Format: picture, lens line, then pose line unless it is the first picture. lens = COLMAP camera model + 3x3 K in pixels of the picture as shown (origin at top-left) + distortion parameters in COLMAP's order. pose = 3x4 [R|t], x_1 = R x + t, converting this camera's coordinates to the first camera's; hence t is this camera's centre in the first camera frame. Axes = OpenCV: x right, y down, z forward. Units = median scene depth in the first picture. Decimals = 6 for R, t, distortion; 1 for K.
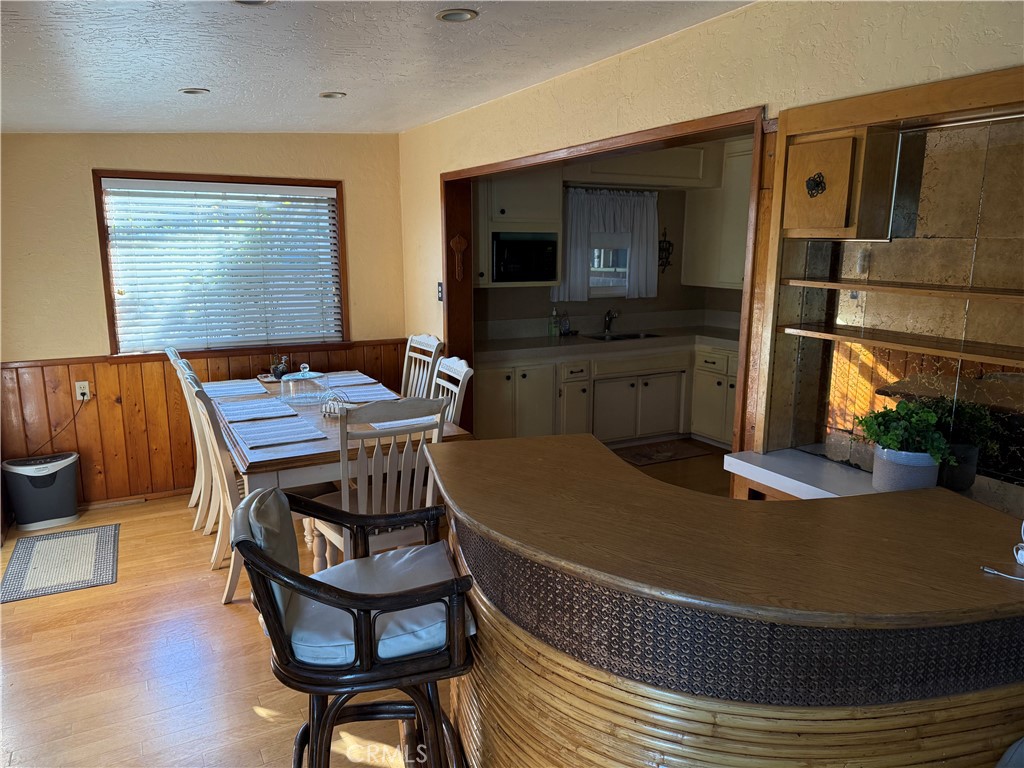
lens RADIAL K [[708.3, 0, 512.3], [0, 708.3, 386.2], [0, 0, 1]] dist [0.114240, -0.168283]
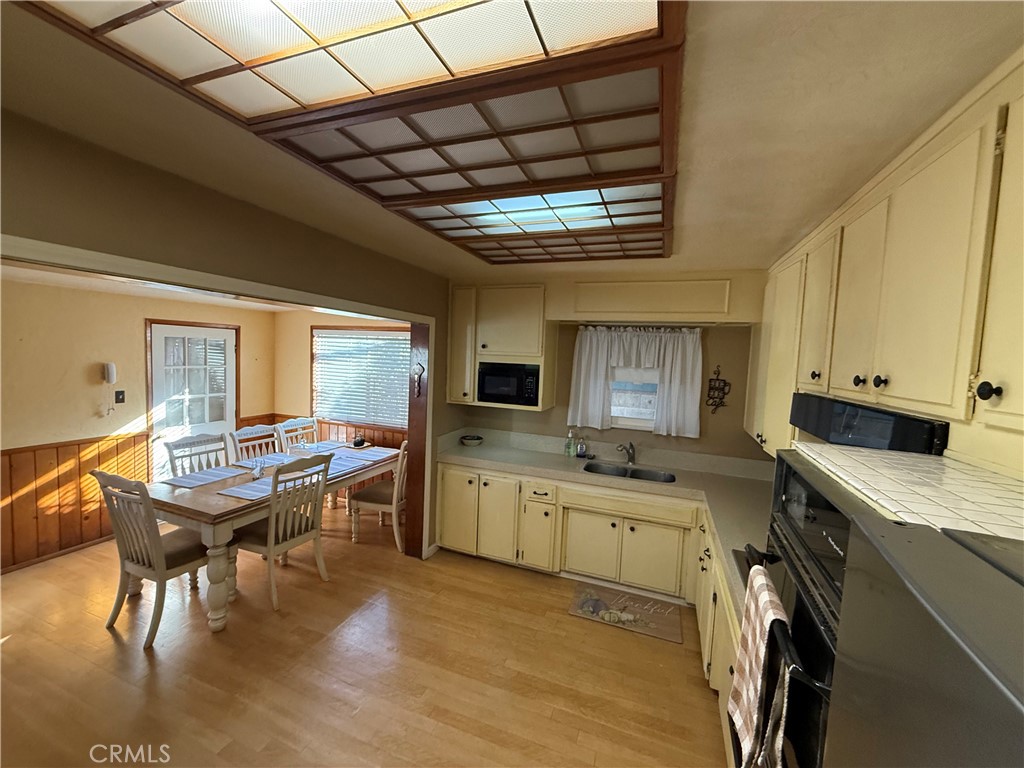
lens RADIAL K [[406.3, 0, 509.8], [0, 406.3, 381.6], [0, 0, 1]] dist [-0.000698, 0.000266]
pose [[0.653992, 0.071734, -0.753093, 0.496397], [-0.187579, 0.979783, -0.069569, -0.131129], [0.732877, 0.186762, 0.654226, 0.530808]]
